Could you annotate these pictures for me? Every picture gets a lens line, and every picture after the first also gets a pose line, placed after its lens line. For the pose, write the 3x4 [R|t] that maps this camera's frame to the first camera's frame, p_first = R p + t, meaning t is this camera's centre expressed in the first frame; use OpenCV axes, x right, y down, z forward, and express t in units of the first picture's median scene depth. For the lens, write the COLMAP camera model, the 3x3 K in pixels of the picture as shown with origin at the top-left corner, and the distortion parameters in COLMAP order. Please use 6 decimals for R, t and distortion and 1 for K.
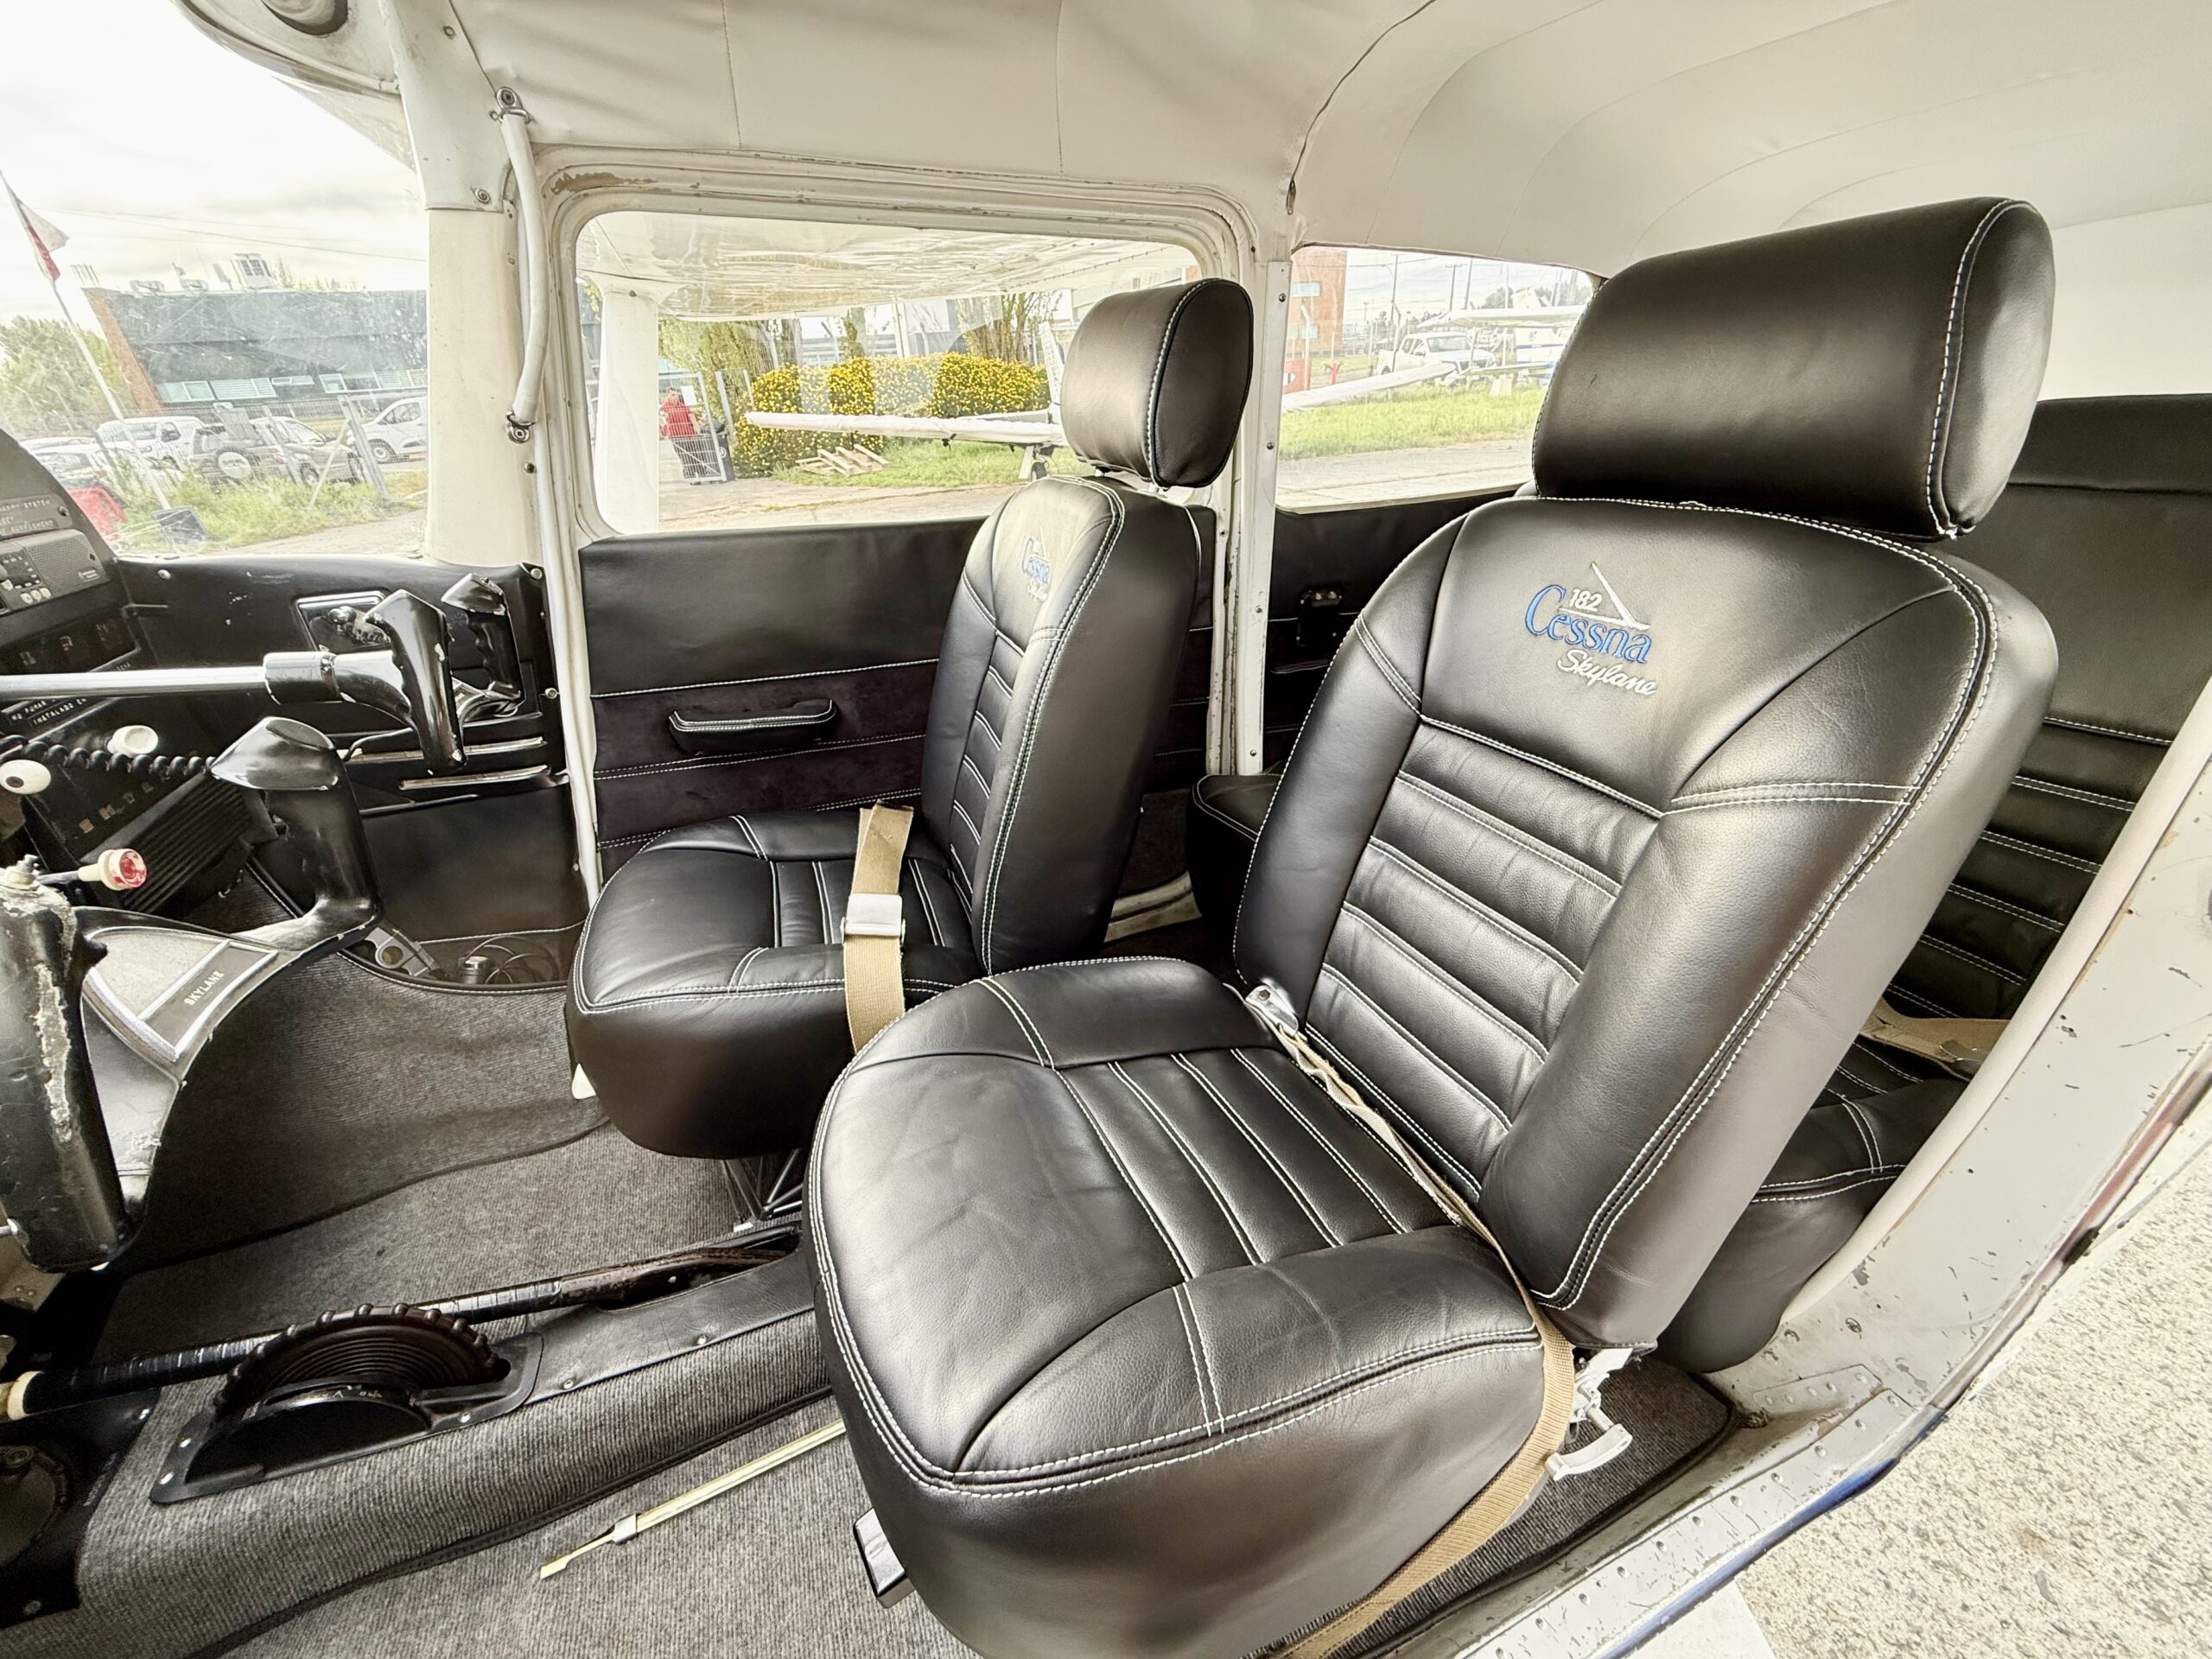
lens RADIAL K [[888.8, 0, 1104.7], [0, 888.8, 832.9], [0, 0, 1]] dist [0.003166, -0.000338]
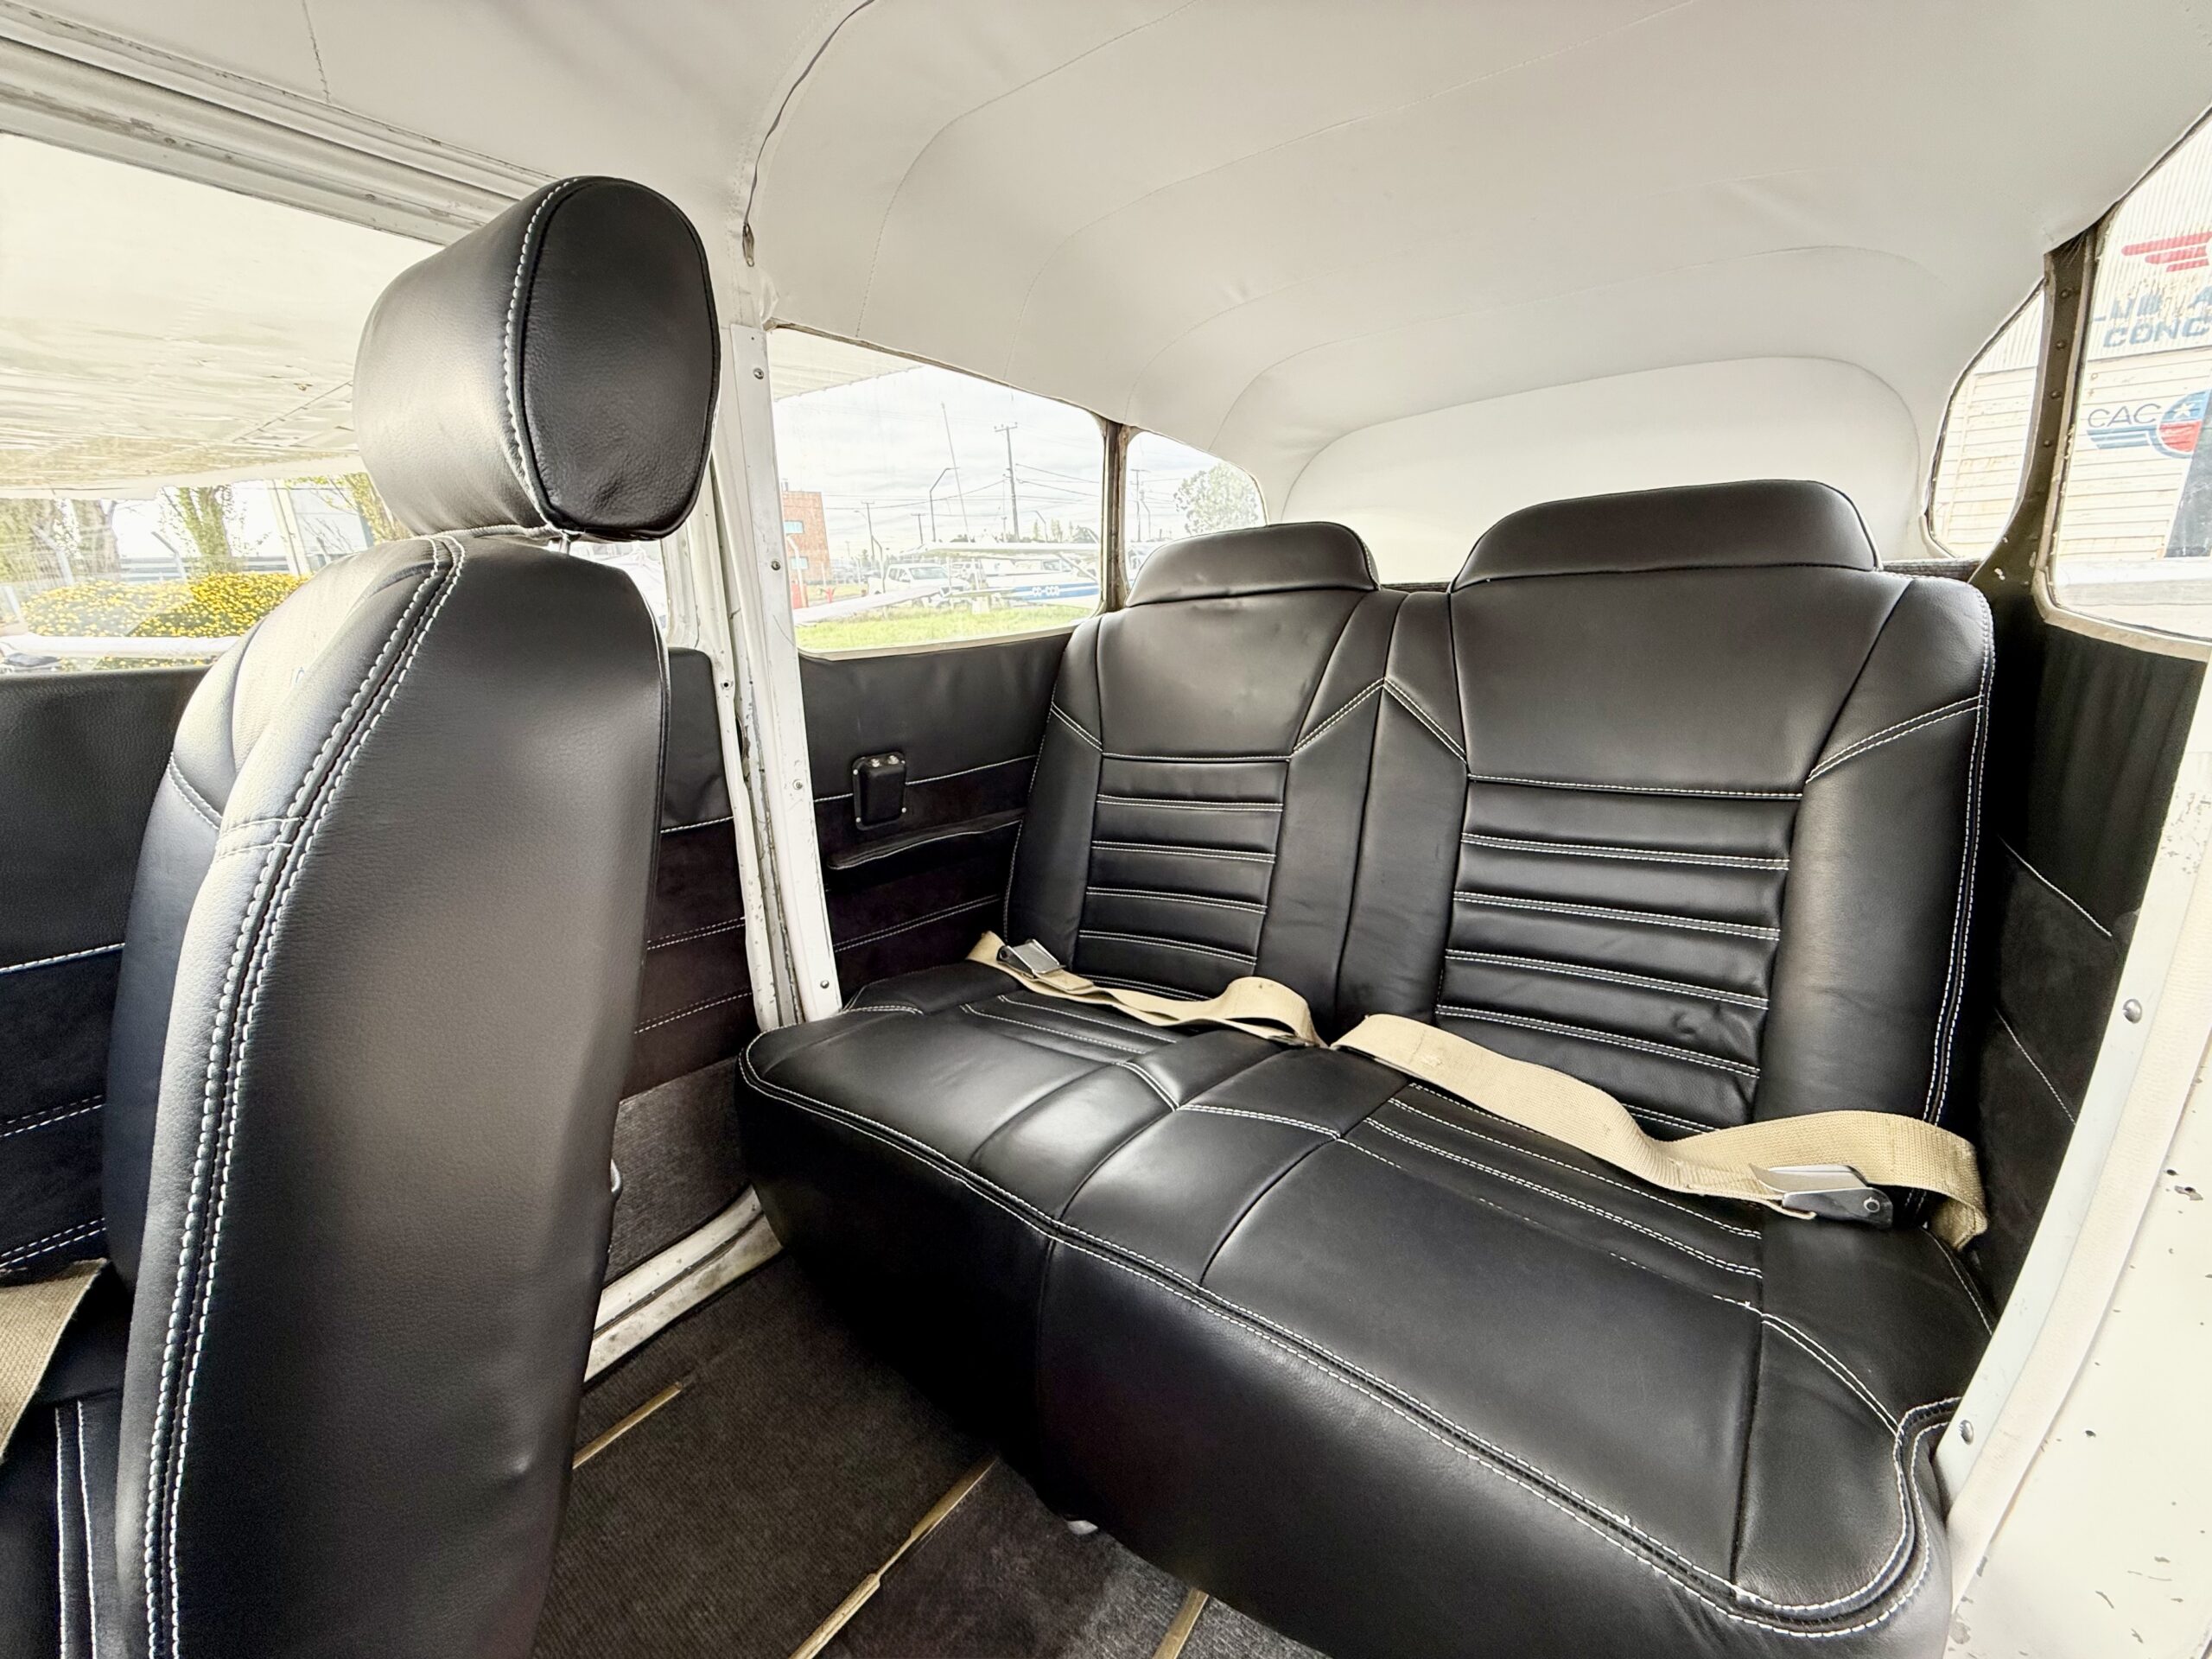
lens RADIAL K [[888.8, 0, 1102.5], [0, 888.8, 829.3], [0, 0, 1]] dist [0.003166, -0.000338]
pose [[0.870523, -0.124726, 0.476061, 0.040685], [0.227652, 0.959687, -0.164850, -0.042882], [-0.436308, 0.251882, 0.863823, 0.276165]]
